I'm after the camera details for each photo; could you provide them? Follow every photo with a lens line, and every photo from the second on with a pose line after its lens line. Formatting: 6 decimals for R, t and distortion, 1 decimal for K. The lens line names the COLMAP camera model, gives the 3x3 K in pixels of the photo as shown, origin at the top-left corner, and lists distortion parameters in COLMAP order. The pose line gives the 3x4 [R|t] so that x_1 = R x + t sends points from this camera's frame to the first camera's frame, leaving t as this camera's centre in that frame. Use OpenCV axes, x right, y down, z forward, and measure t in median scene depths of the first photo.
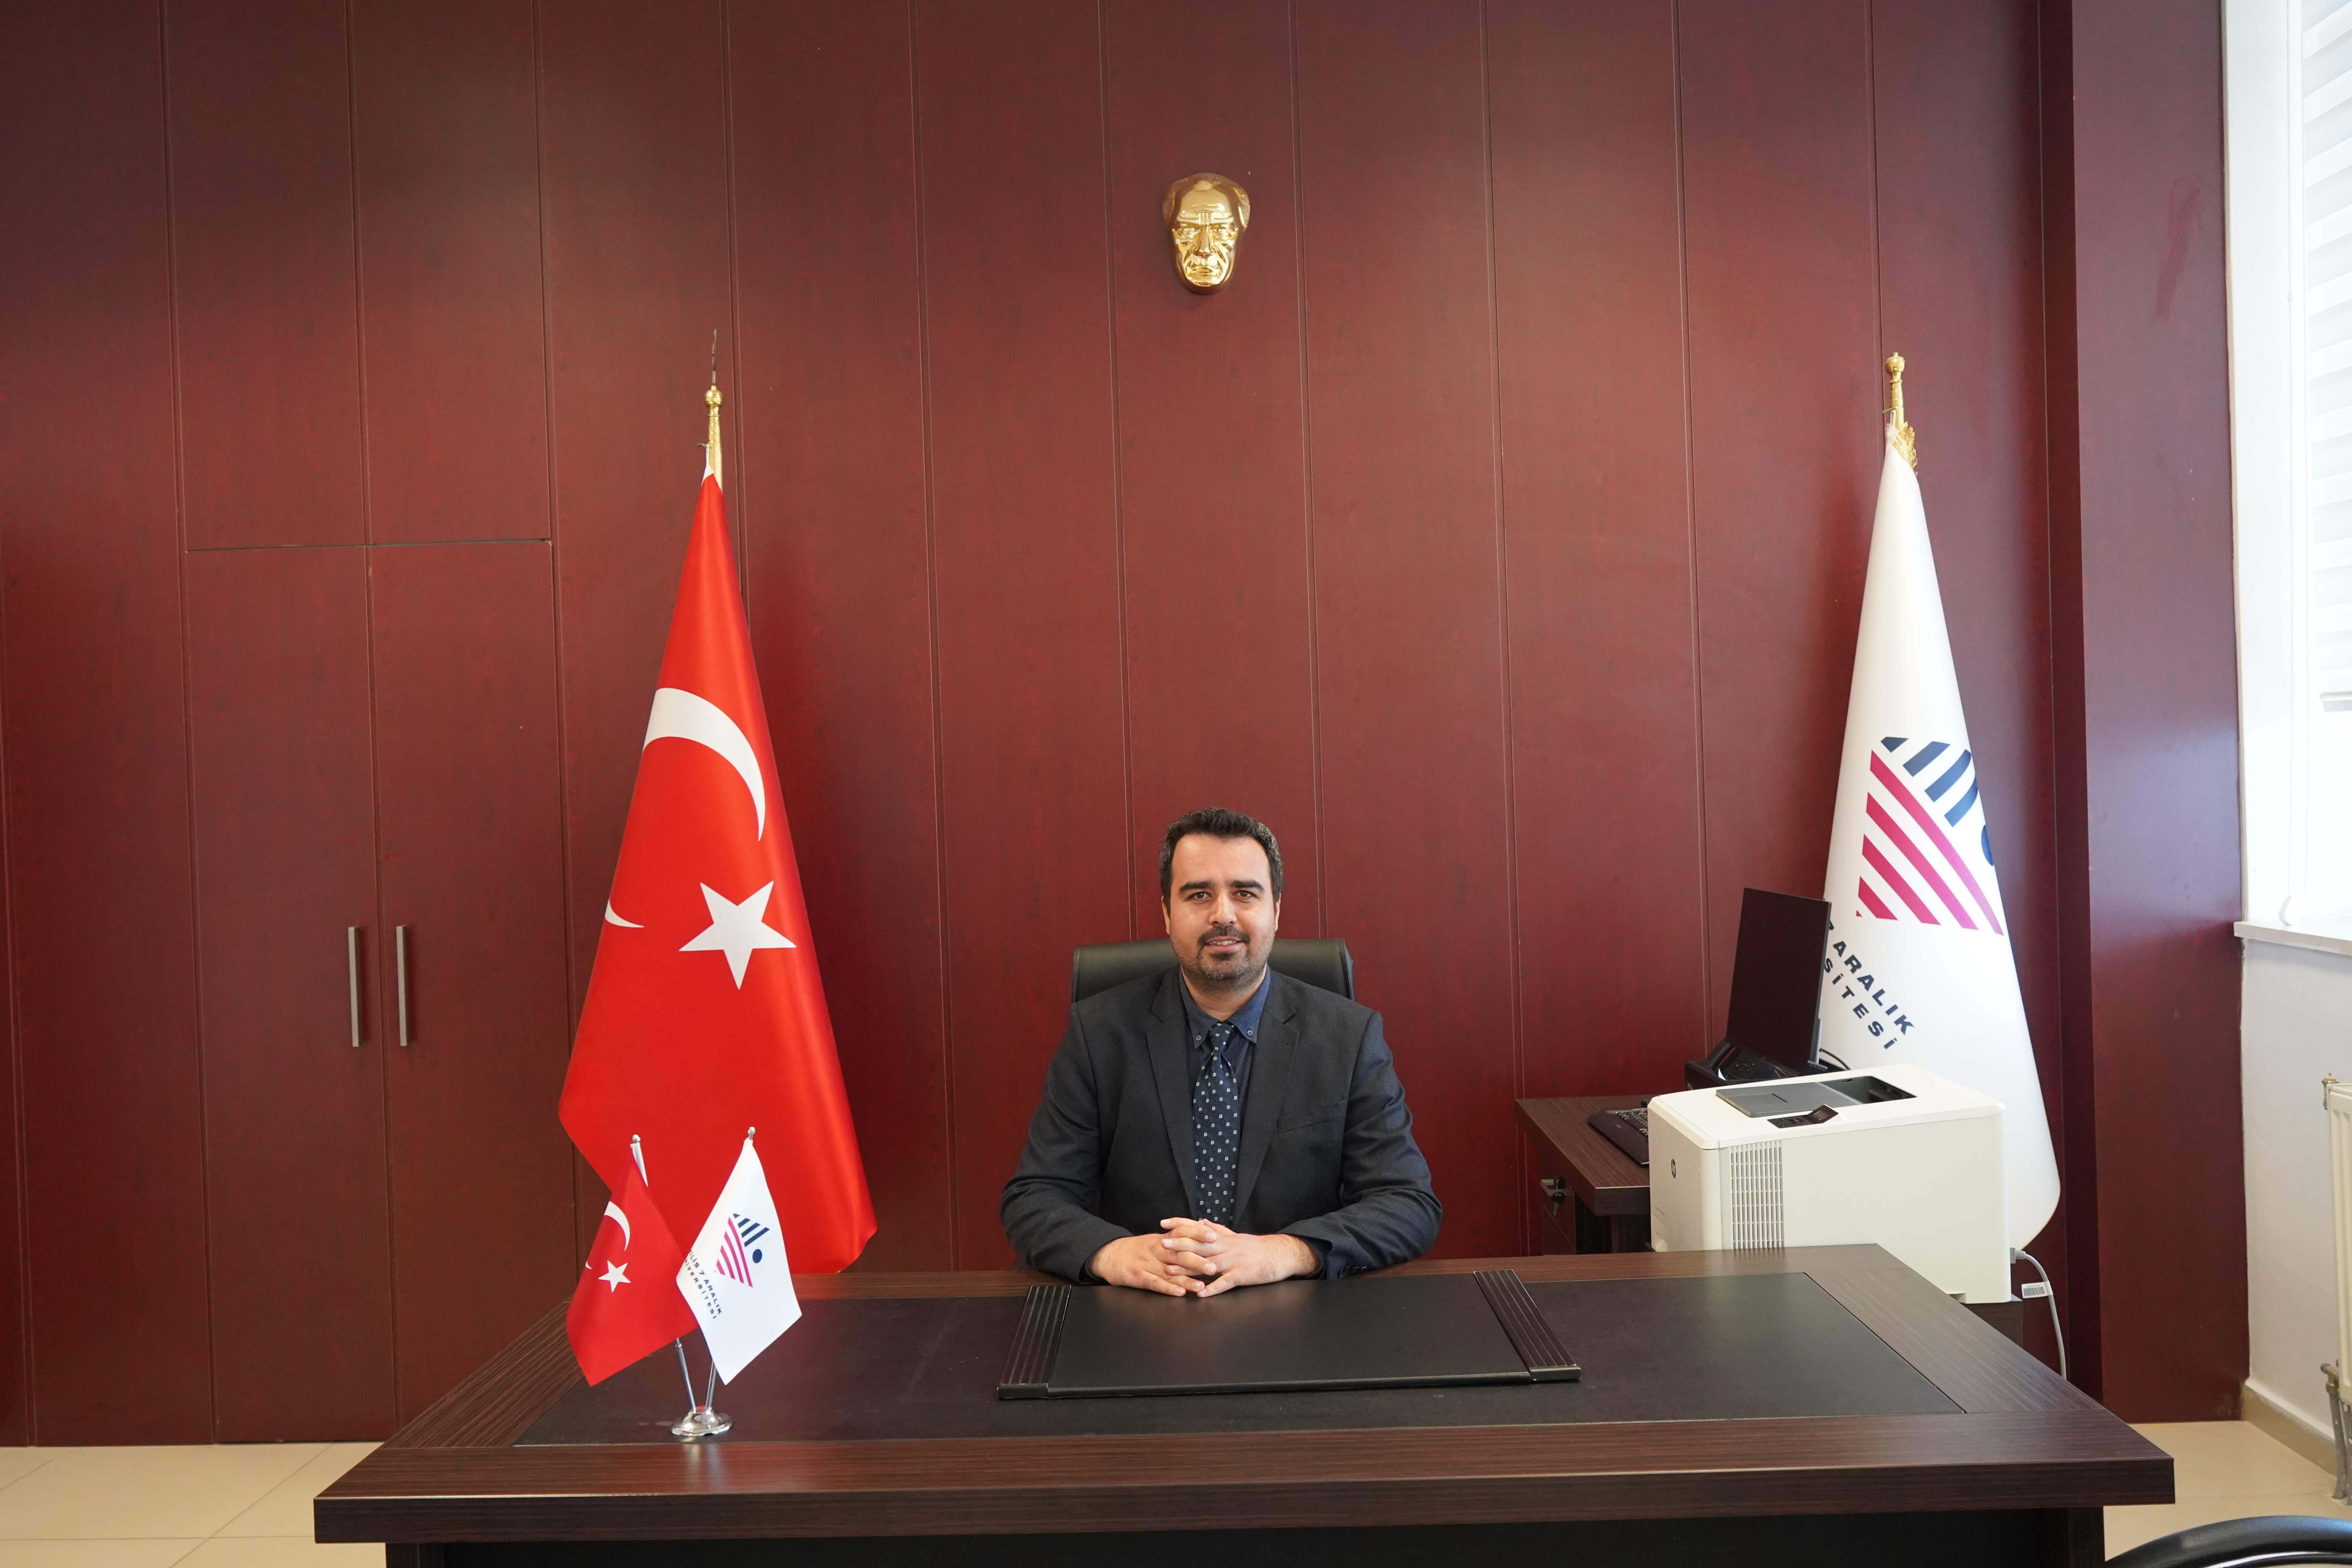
lens RADIAL K [[2013.3, 0, 1172.2], [0, 2013.3, 795.2], [0, 0, 1]] dist [-0.009227, 0.006330]
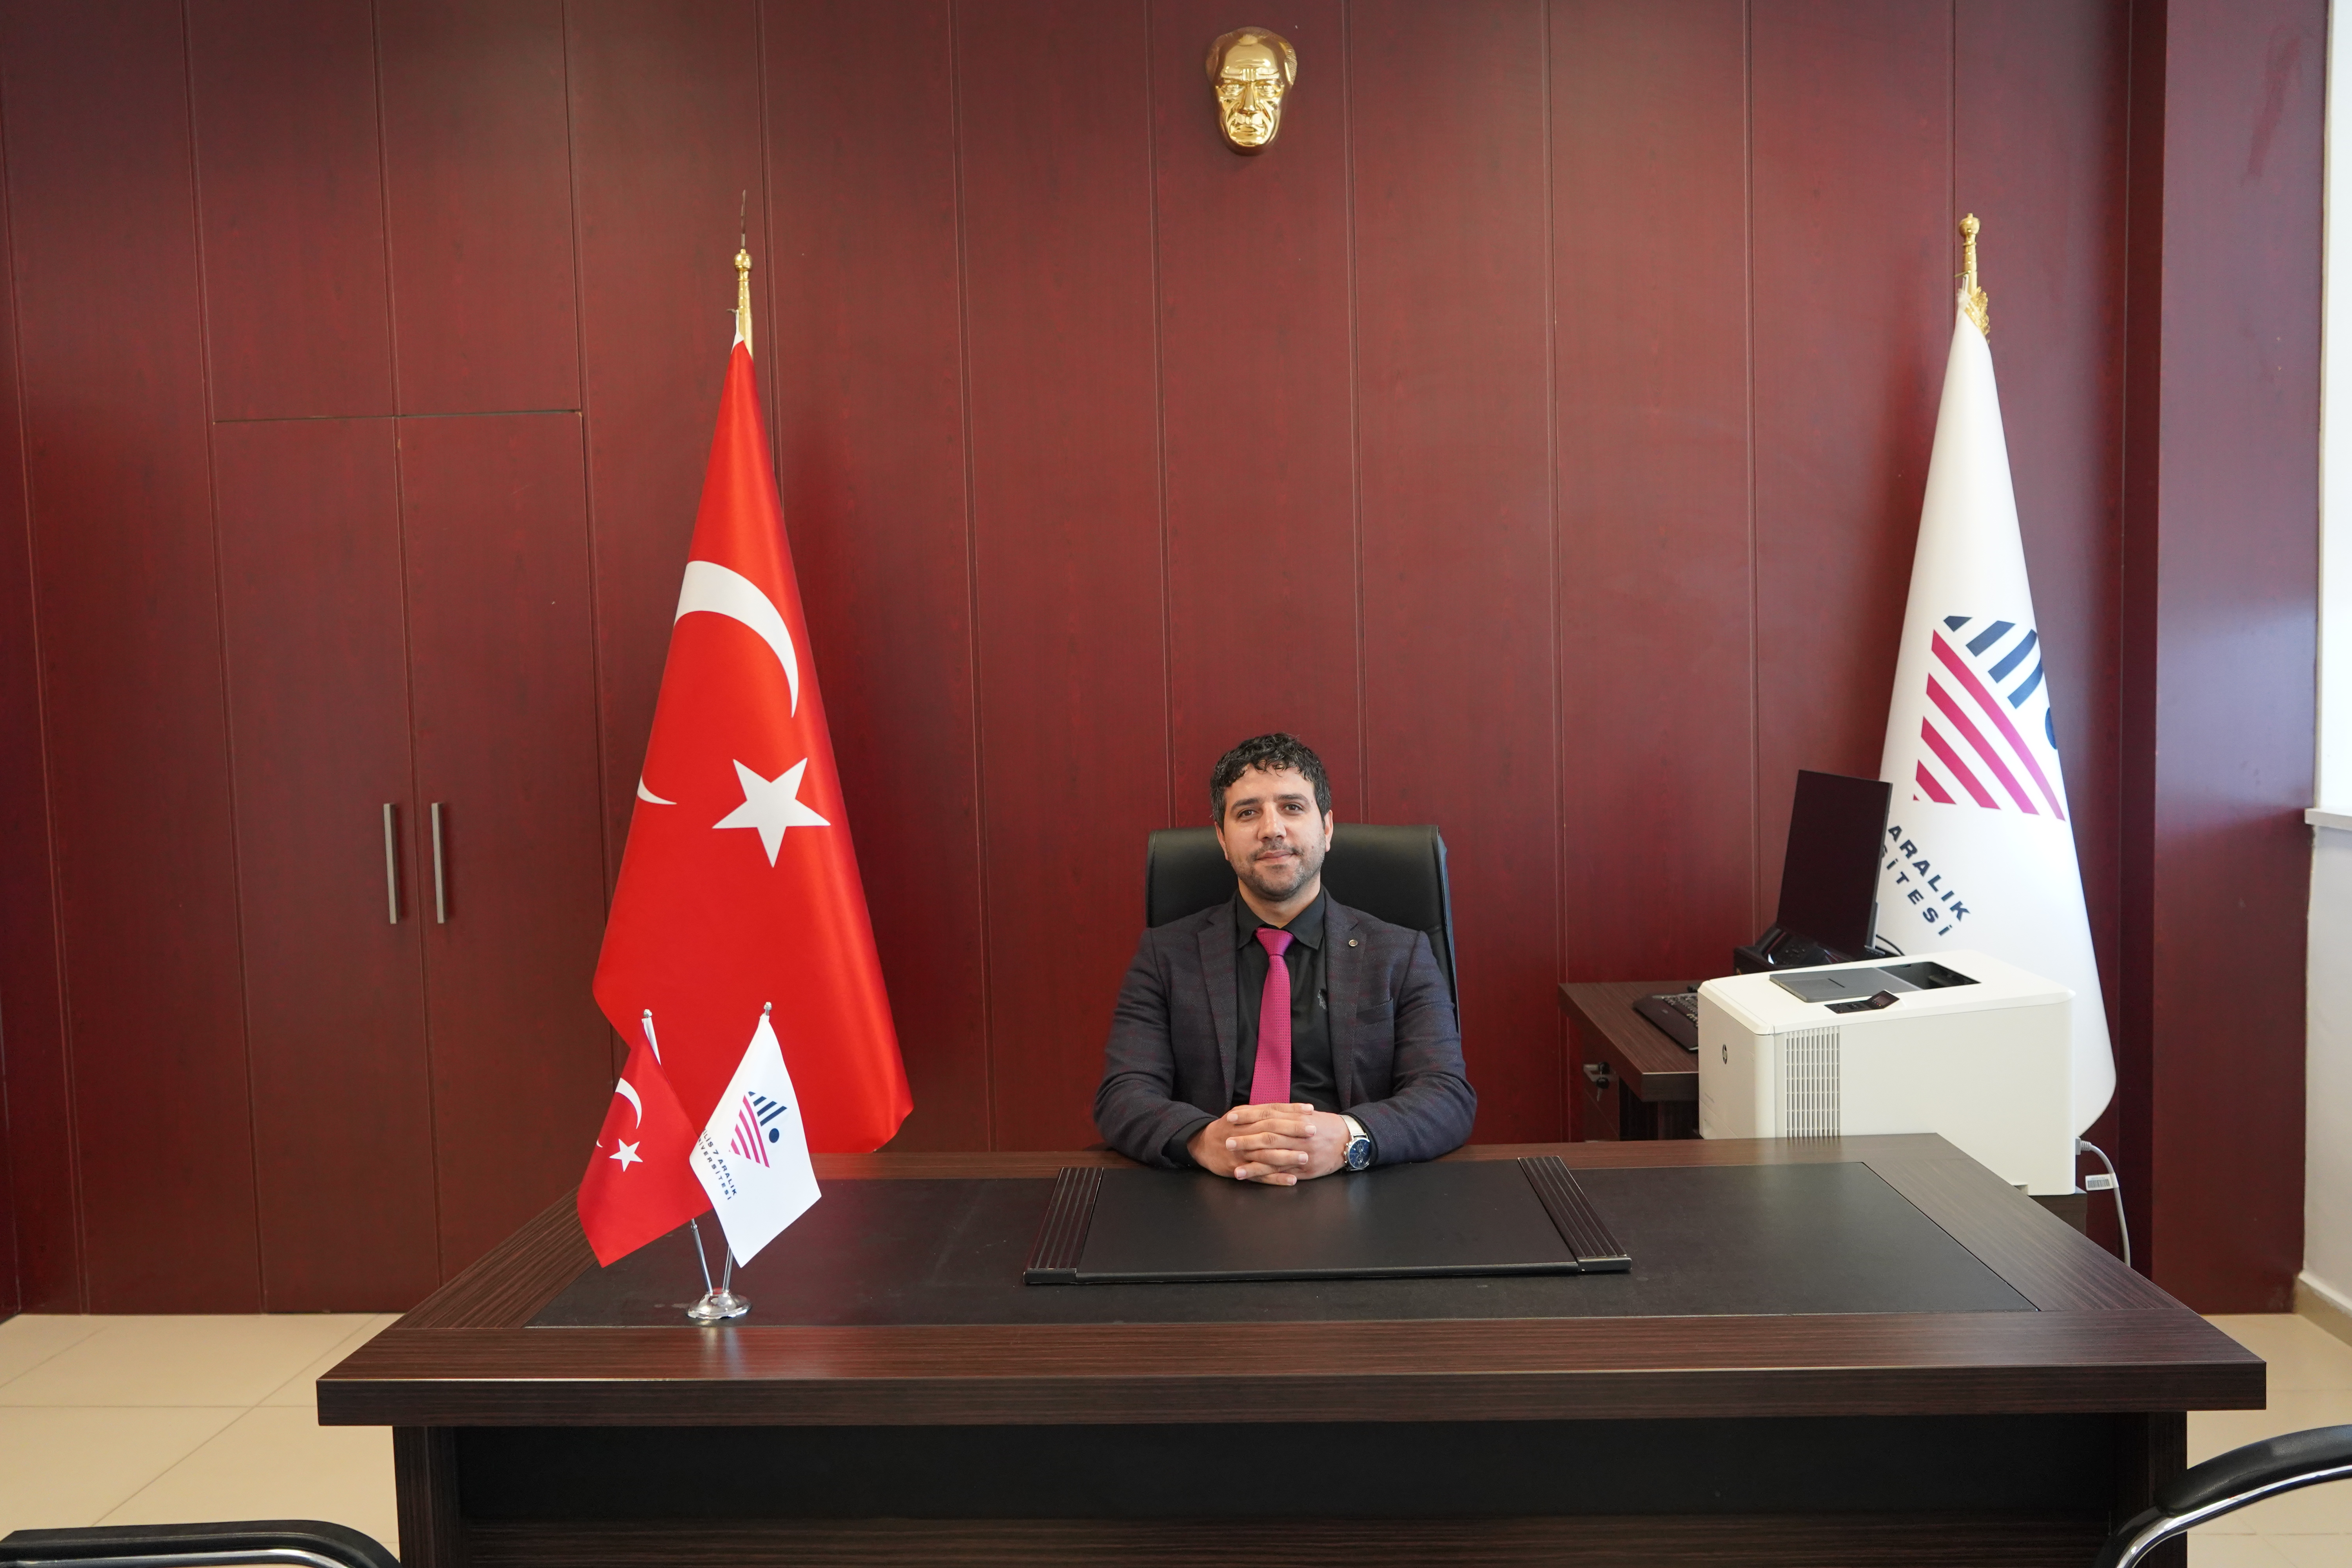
lens RADIAL K [[1942.2, 0, 1175.8], [0, 1942.2, 811.8], [0, 0, 1]] dist [0.002755, -0.000397]
pose [[0.999757, 0.005608, -0.021305, 0.002814], [-0.004318, 0.998182, 0.060115, 0.010872], [0.021604, -0.060008, 0.997964, 0.052335]]
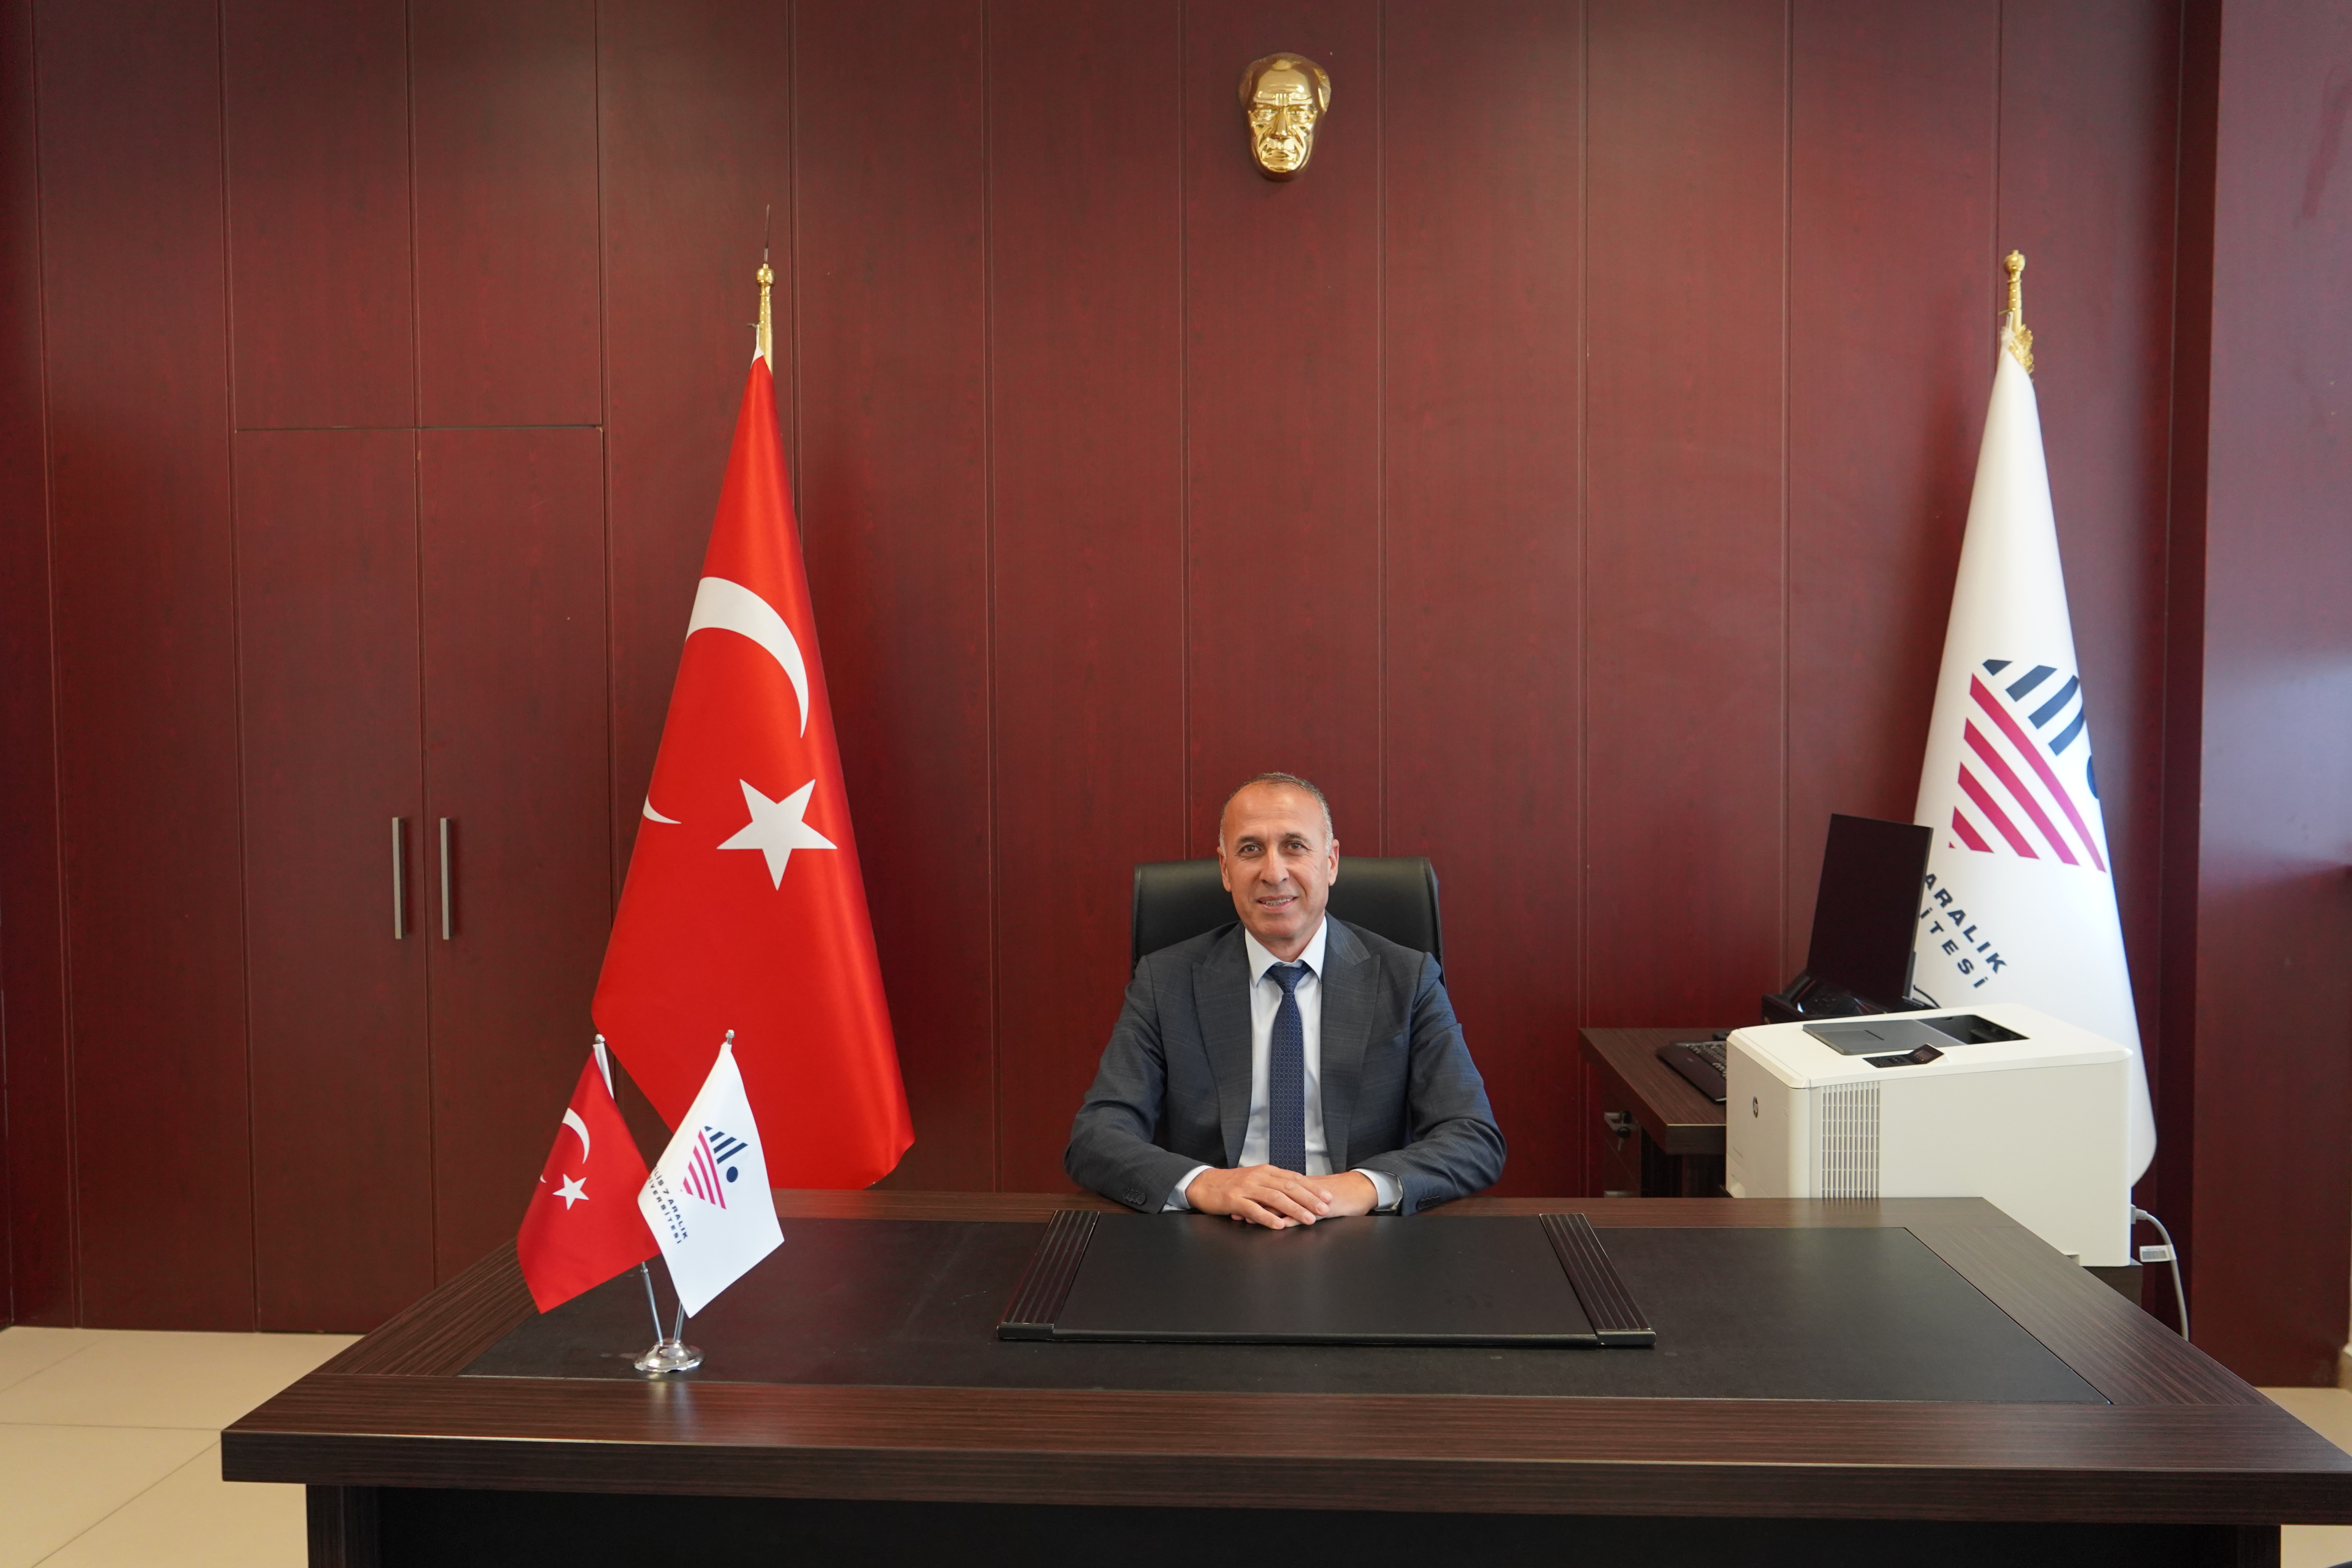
lens RADIAL K [[1843.7, 0, 1185.9], [0, 1843.7, 812.7], [0, 0, 1]] dist [0.005075, 0.004852]
pose [[0.999003, 0.027205, -0.035396, 0.011345], [-0.025847, 0.998932, 0.038291, 0.019935], [0.036400, -0.037338, 0.998640, 0.120178]]
